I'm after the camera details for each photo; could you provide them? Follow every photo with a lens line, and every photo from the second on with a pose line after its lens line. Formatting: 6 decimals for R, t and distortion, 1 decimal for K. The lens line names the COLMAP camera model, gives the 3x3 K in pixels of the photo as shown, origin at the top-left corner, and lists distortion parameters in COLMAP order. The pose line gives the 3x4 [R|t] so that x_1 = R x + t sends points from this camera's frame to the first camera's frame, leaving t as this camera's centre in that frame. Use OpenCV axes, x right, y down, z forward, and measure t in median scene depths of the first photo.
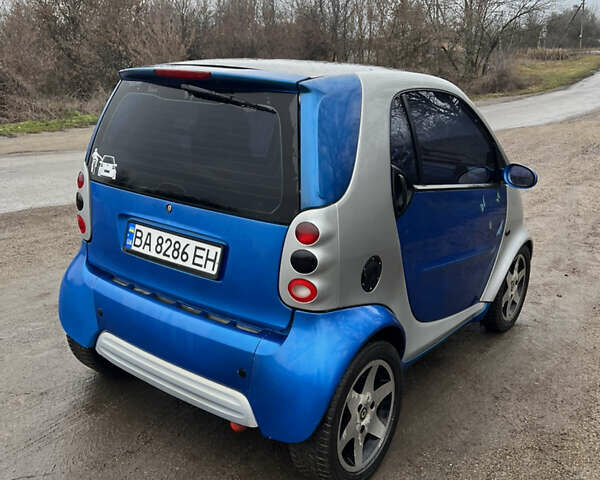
lens RADIAL K [[601.8, 0, 300.0], [0, 601.8, 240.0], [0, 0, 1]] dist [0.188051, -0.535867]
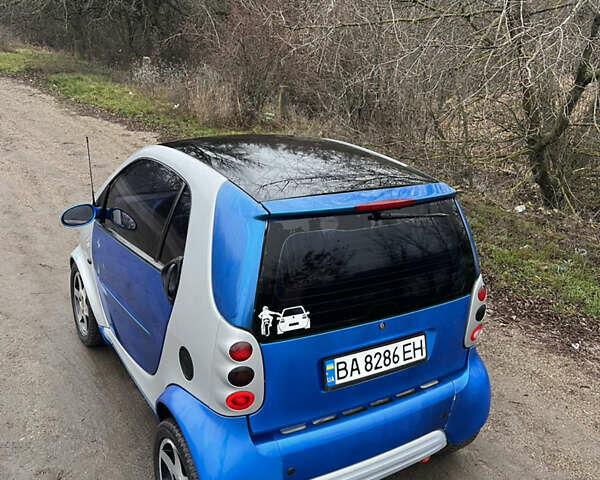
lens RADIAL K [[601.8, 0, 300.0], [0, 601.8, 240.0], [0, 0, 1]] dist [0.188051, -0.535867]
pose [[0.365113, -0.324411, 0.872611, -1.101909], [0.210876, 0.941777, 0.261891, -0.483572], [-0.906766, 0.088393, 0.412265, 0.644906]]
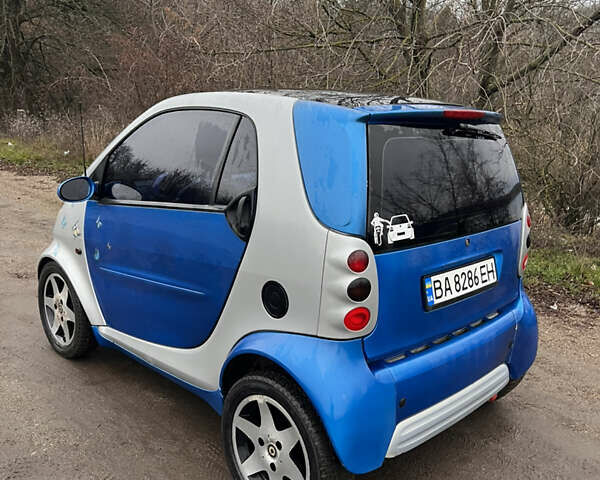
lens RADIAL K [[601.8, 0, 300.0], [0, 601.8, 240.0], [0, 0, 1]] dist [0.188051, -0.535867]
pose [[0.134105, -0.246519, 0.959815, -1.196891], [0.247740, 0.946148, 0.208395, -0.328823], [-0.959500, 0.209838, 0.187955, 1.027934]]
